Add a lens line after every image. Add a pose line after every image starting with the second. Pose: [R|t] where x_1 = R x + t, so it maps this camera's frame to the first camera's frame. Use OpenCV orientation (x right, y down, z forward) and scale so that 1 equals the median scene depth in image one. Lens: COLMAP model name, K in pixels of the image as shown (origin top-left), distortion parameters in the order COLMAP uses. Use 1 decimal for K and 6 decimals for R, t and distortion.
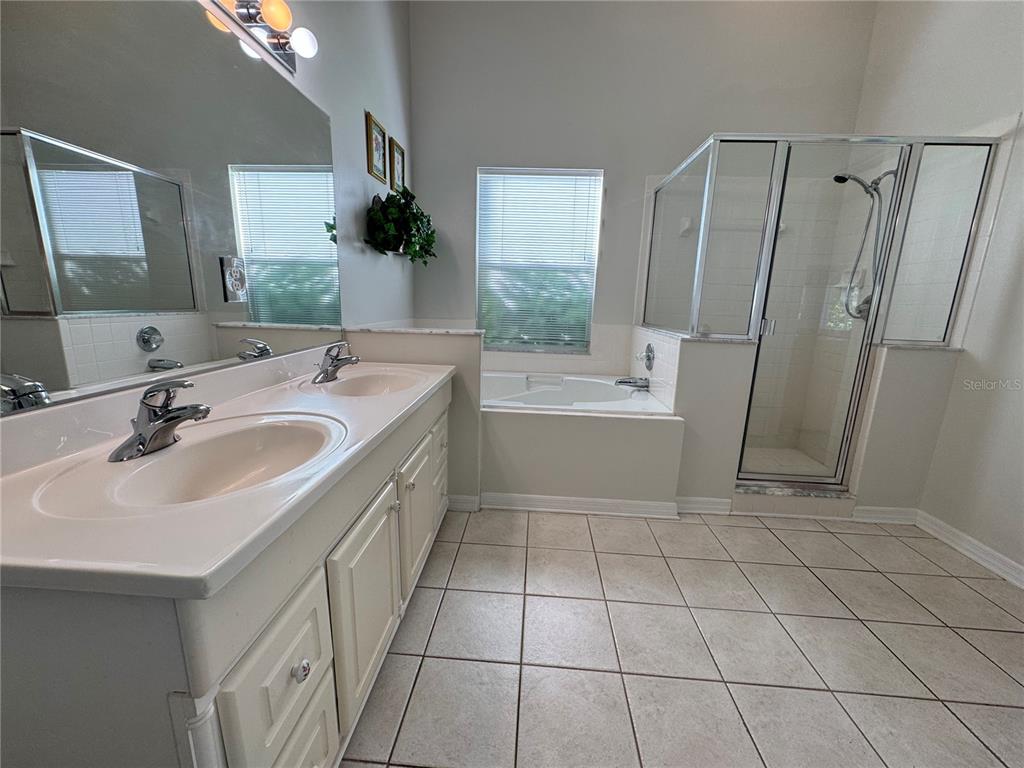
lens RADIAL K [[408.5, 0, 512.1], [0, 408.5, 384.1], [0, 0, 1]] dist [-0.000565, 0.000366]
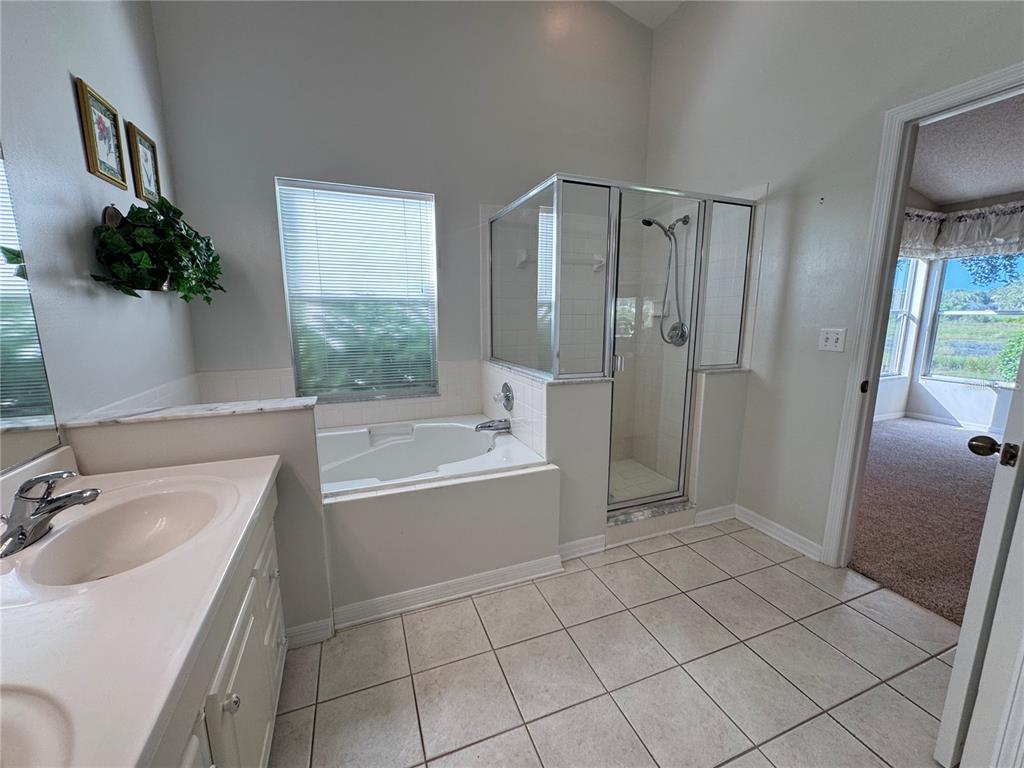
lens RADIAL K [[408.5, 0, 510.3], [0, 408.5, 384.3], [0, 0, 1]] dist [-0.000565, 0.000366]
pose [[0.907932, -0.101860, 0.406552, -0.044579], [0.113655, 0.993508, -0.004900, -0.106209], [-0.403413, 0.050656, 0.913615, 0.160711]]
